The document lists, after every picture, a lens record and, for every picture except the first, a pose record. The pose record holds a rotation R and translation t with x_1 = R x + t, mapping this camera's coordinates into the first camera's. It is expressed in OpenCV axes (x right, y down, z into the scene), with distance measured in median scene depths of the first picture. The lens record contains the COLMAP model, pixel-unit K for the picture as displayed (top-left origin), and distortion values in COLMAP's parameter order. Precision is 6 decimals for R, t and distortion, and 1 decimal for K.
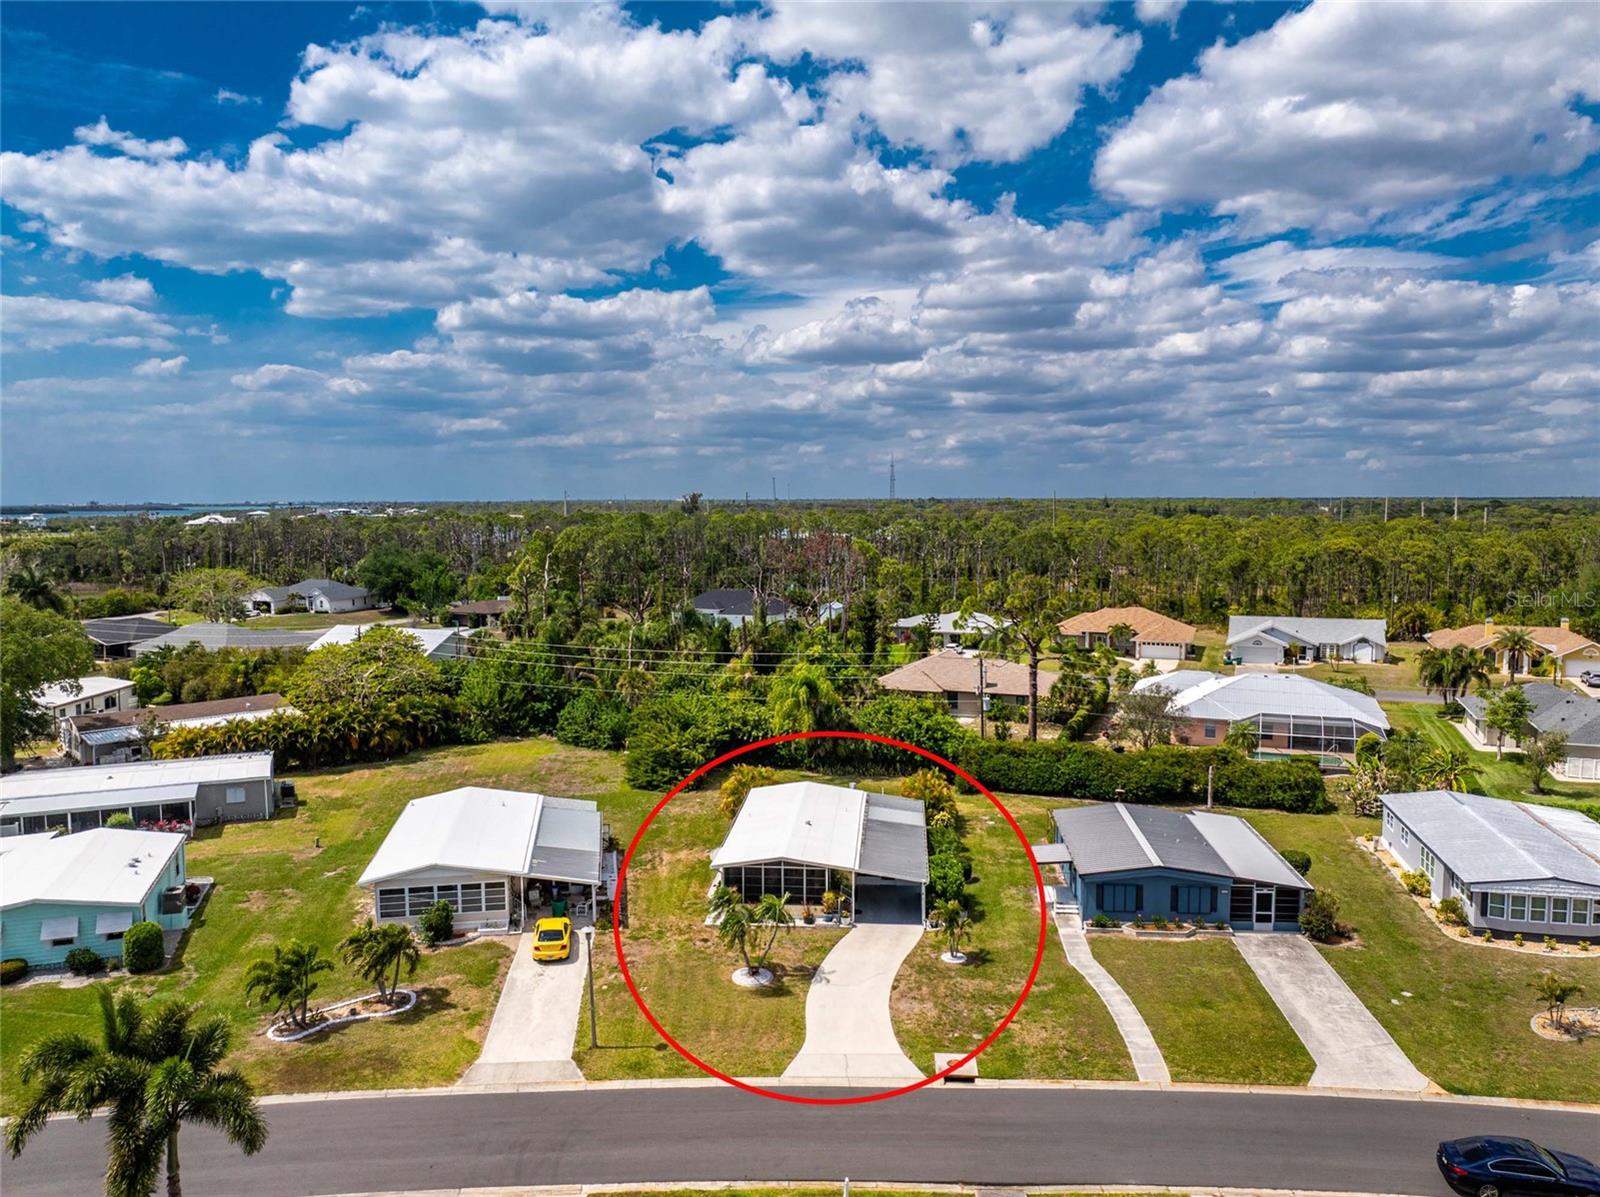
lens RADIAL K [[1141.7, 0, 805.5], [0, 1141.7, 579.7], [0, 0, 1]] dist [-0.039478, 0.015625]
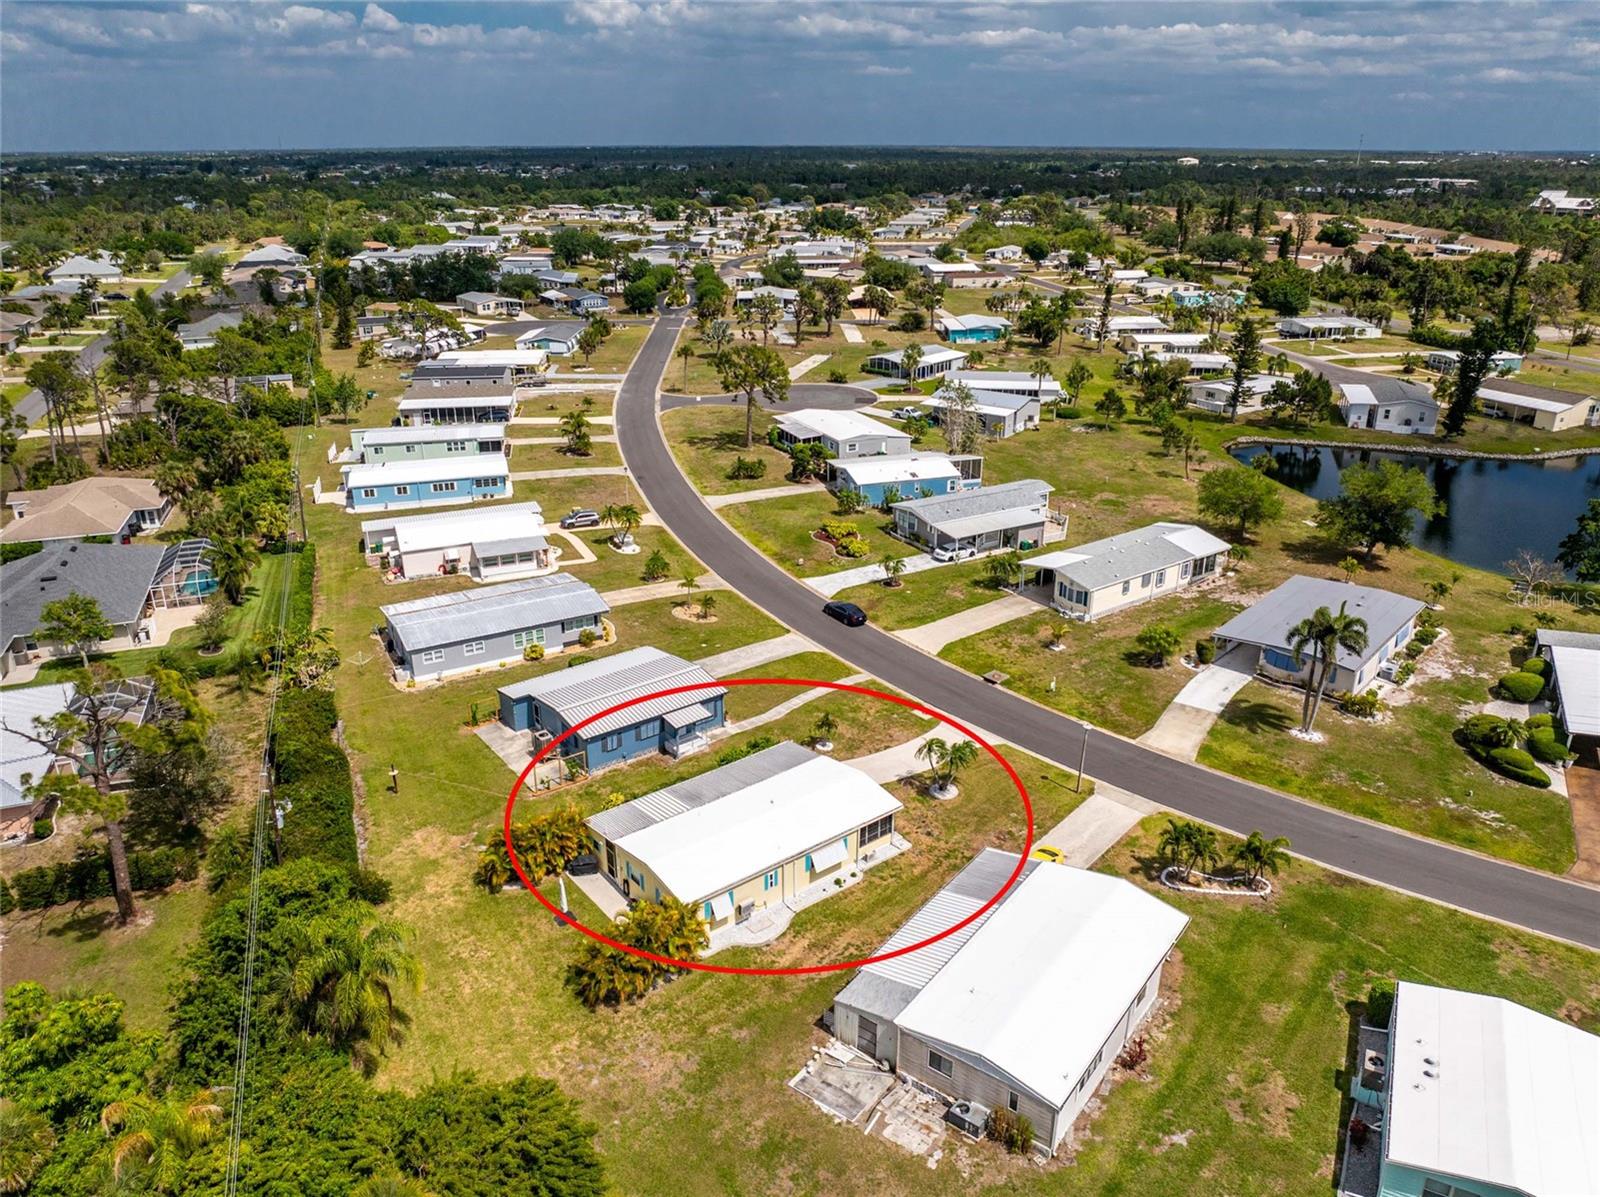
lens RADIAL K [[1133.3, 0, 802.5], [0, 1133.3, 566.0], [0, 0, 1]] dist [-0.036772, 0.000967]
pose [[-0.677879, -0.251066, 0.690975, -0.775796], [0.054882, 0.919975, 0.388116, -0.440497], [-0.733123, 0.301018, -0.609852, 1.758648]]
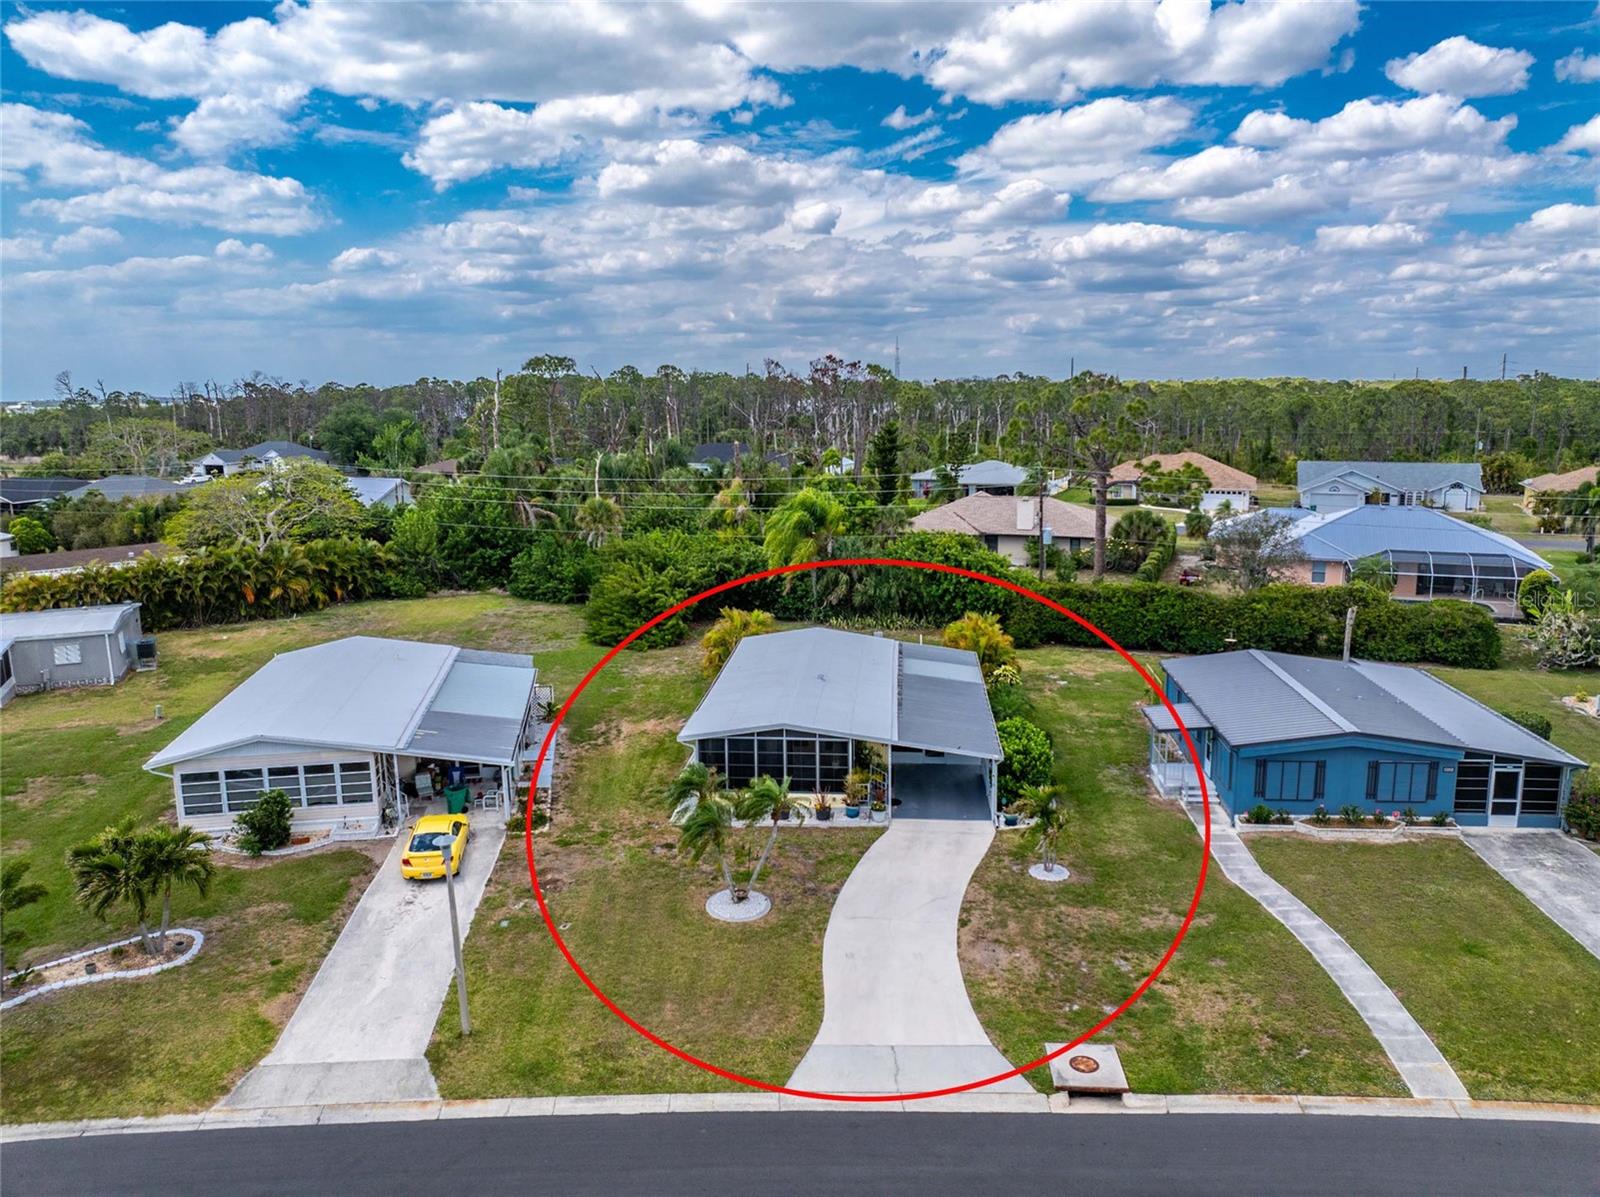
lens RADIAL K [[1133.3, 0, 802.5], [0, 1133.3, 566.0], [0, 0, 1]] dist [-0.036772, 0.000967]
pose [[0.999963, -0.006529, -0.005517, -0.005260], [0.006977, 0.996324, 0.085384, 0.096573], [0.004939, -0.085420, 0.996333, 0.351133]]
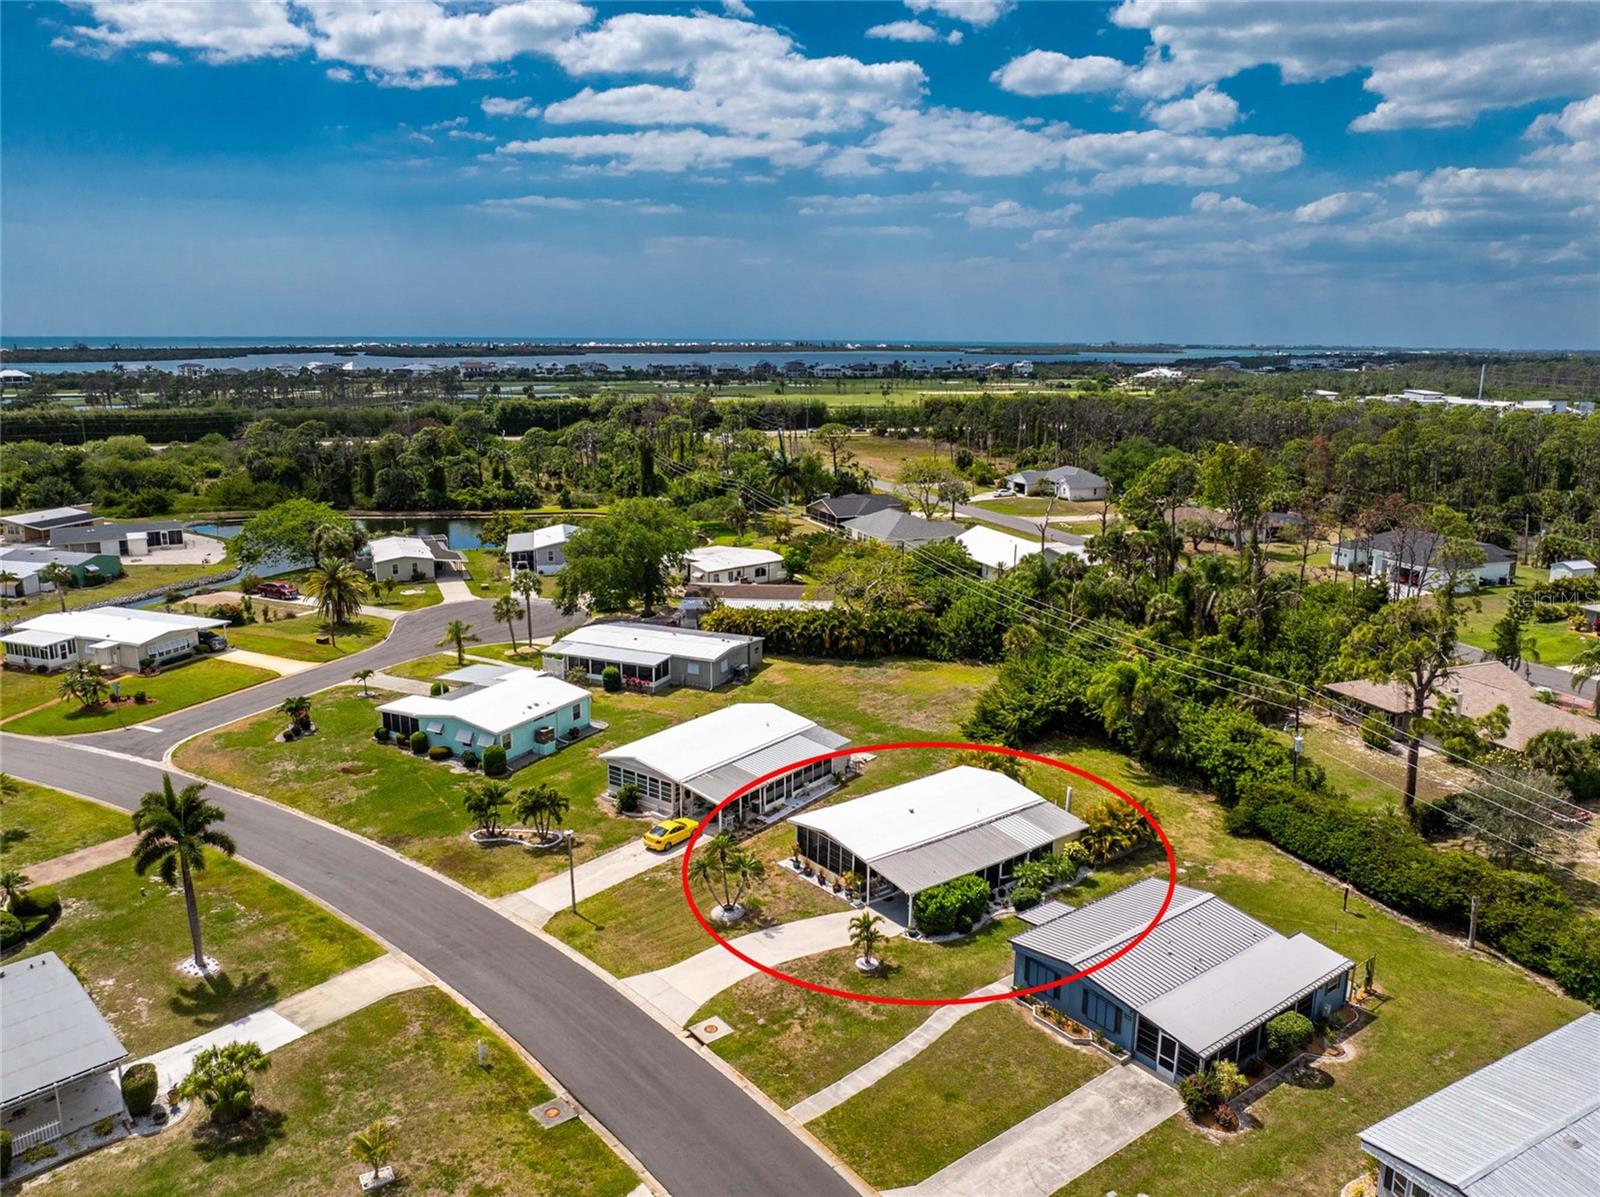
lens RADIAL K [[1164.4, 0, 800.0], [0, 1164.4, 598.5], [0, 0, 1]] dist [-0.032444, -0.001605]
pose [[0.676215, 0.169944, -0.716835, 0.795514], [-0.062625, 0.982768, 0.173914, -0.201438], [0.734037, -0.072711, 0.675205, 0.197789]]
